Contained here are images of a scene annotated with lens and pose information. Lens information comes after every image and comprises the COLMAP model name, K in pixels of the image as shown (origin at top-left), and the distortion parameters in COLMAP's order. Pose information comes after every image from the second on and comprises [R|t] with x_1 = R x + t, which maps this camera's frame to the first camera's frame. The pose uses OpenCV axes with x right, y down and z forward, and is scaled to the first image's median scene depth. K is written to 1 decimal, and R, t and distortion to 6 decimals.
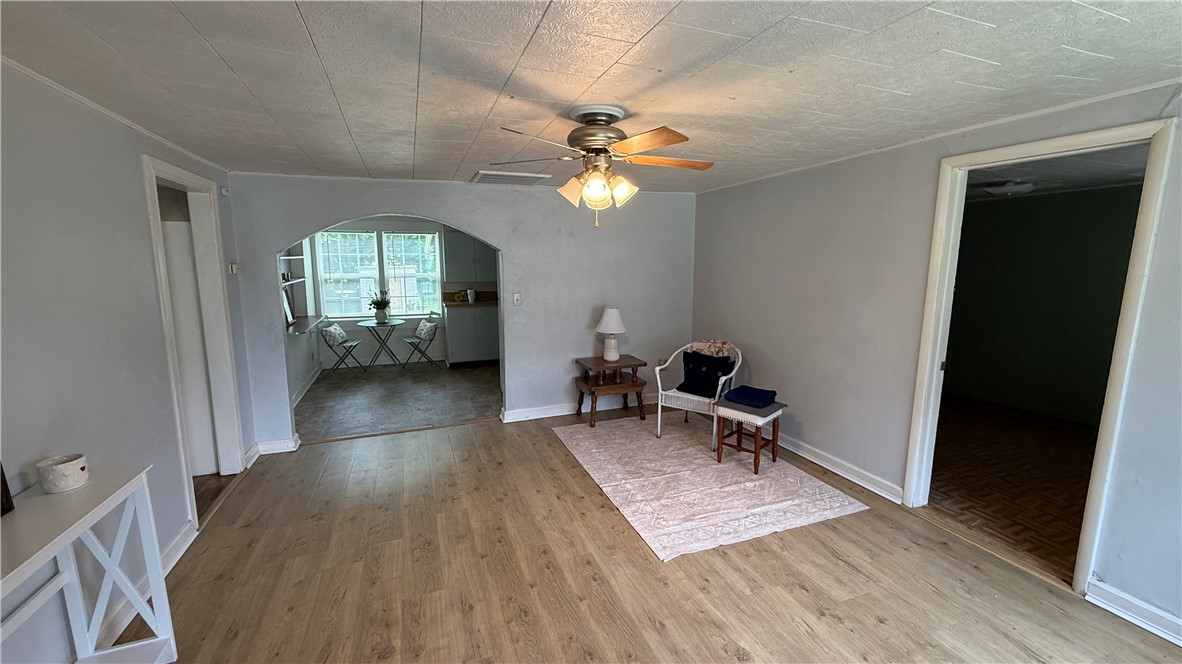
lens RADIAL K [[470.0, 0, 597.2], [0, 470.0, 328.5], [0, 0, 1]] dist [-0.001931, 0.000512]
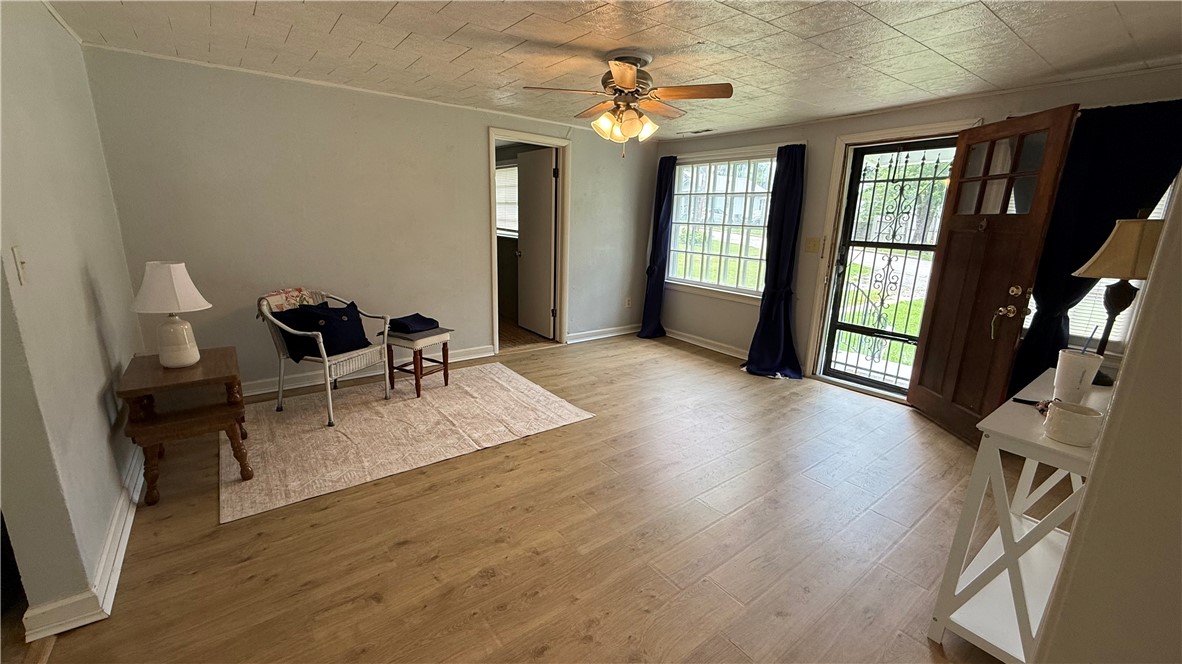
lens RADIAL K [[470.0, 0, 587.1], [0, 470.0, 338.2], [0, 0, 1]] dist [-0.001931, 0.000512]
pose [[-0.263861, -0.253883, 0.930549, -0.803820], [0.113530, 0.949858, 0.291343, -0.086409], [-0.957856, 0.182519, -0.221807, 0.976885]]
